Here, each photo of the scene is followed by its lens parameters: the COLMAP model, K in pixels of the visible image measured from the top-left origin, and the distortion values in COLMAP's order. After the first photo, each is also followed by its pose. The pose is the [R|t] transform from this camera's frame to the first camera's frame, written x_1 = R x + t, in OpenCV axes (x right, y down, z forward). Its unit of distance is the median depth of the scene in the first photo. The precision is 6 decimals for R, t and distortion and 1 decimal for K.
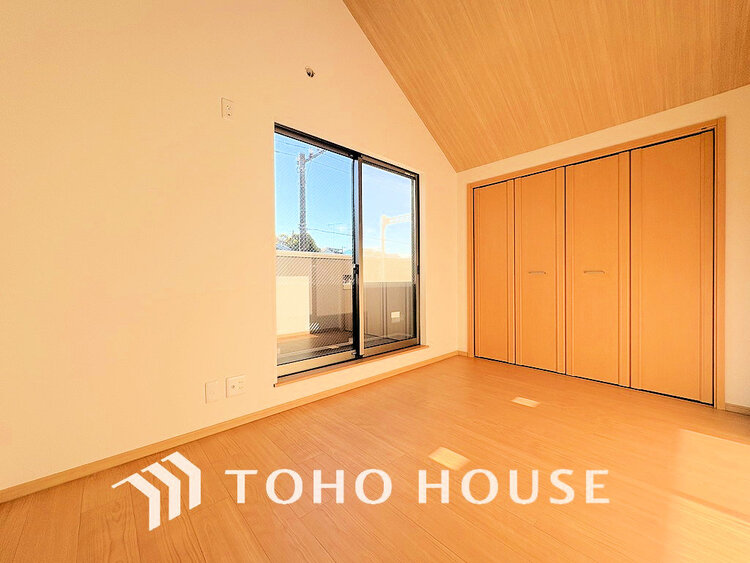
lens RADIAL K [[299.4, 0, 375.3], [0, 299.4, 280.4], [0, 0, 1]] dist [-0.000812, 0.001060]
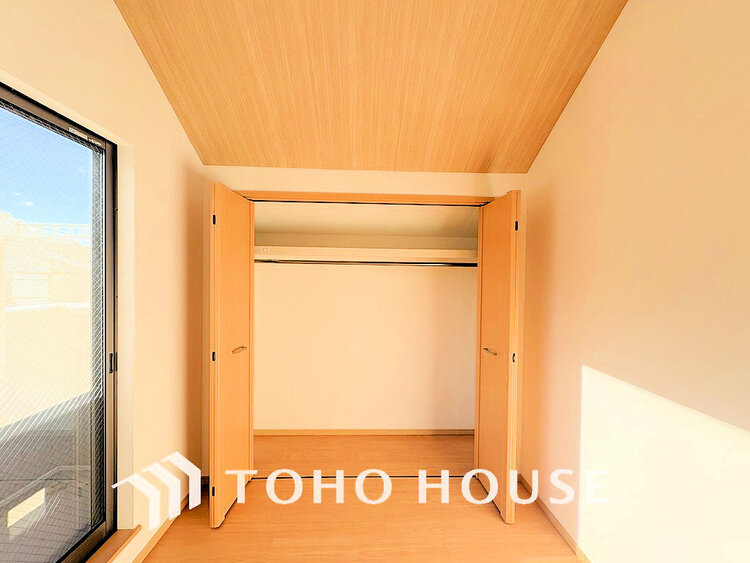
lens RADIAL K [[299.4, 0, 377.4], [0, 299.4, 284.8], [0, 0, 1]] dist [-0.000812, 0.001060]
pose [[0.647964, 0.010082, 0.761604, 0.062188], [0.004357, 0.999847, -0.016943, -0.142795], [-0.761658, 0.014297, 0.647821, 0.432988]]
